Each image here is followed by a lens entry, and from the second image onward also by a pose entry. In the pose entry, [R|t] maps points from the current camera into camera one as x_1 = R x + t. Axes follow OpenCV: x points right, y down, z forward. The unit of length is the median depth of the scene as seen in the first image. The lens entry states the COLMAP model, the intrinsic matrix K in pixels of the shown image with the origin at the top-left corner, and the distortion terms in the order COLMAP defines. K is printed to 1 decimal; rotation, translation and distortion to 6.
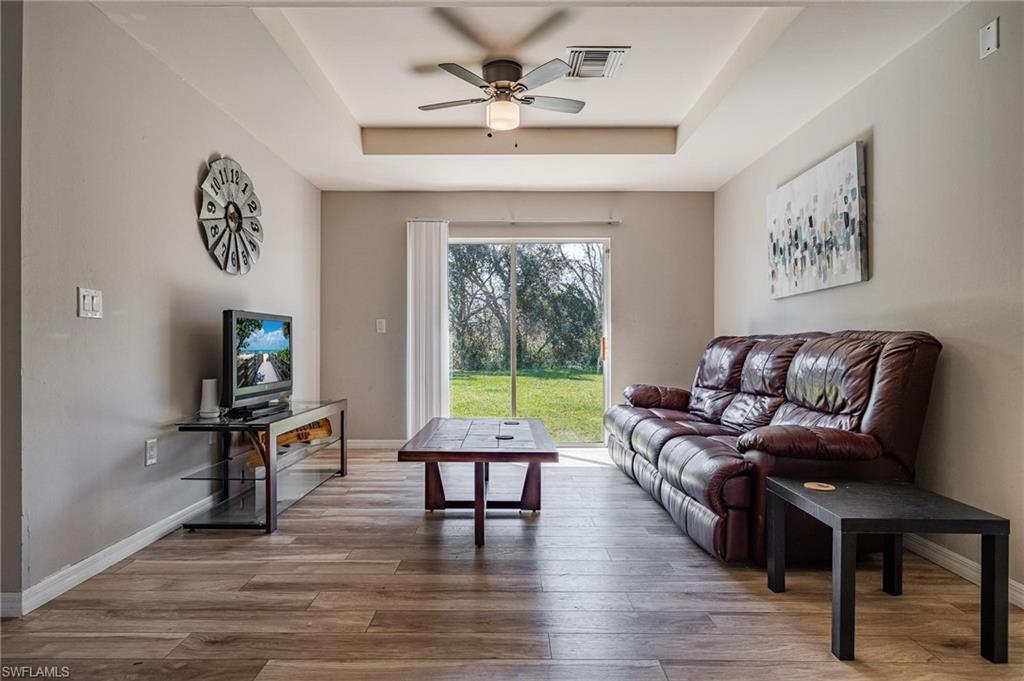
lens RADIAL K [[540.9, 0, 506.4], [0, 540.9, 344.5], [0, 0, 1]] dist [-0.000464, -0.001209]
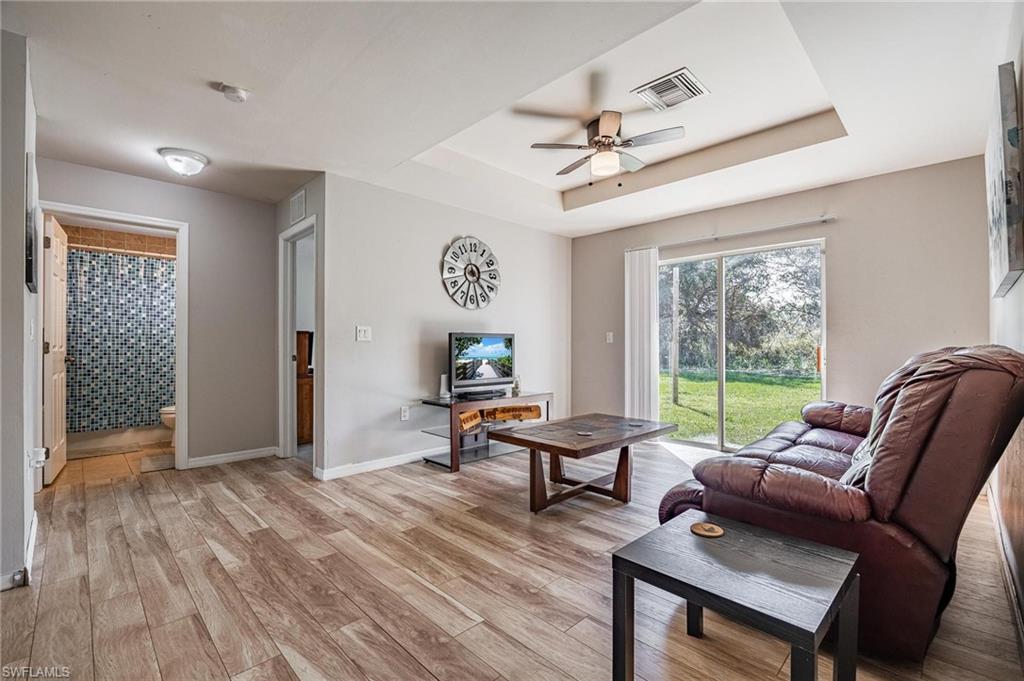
lens RADIAL K [[447.2, 0, 515.9], [0, 447.2, 344.9], [0, 0, 1]] dist [-0.013723, -0.000058]
pose [[0.710084, -0.001006, -0.704117, 0.570675], [-0.000365, 0.999998, -0.001796, -0.024450], [0.704117, 0.001532, 0.710082, 0.175554]]
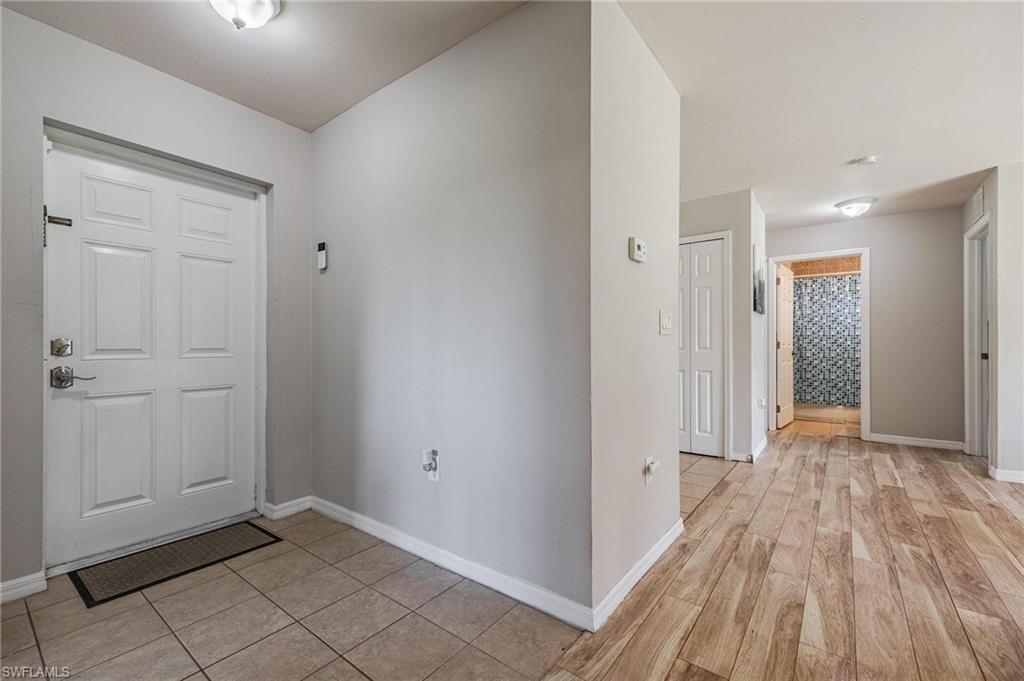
lens RADIAL K [[433.3, 0, 515.4], [0, 433.3, 344.5], [0, 0, 1]] dist [0.005786, 0.000568]
pose [[-0.600400, -0.002787, -0.799695, 1.020945], [-0.002094, 0.999996, -0.001913, -0.015402], [0.799697, 0.000526, -0.600403, 0.328108]]
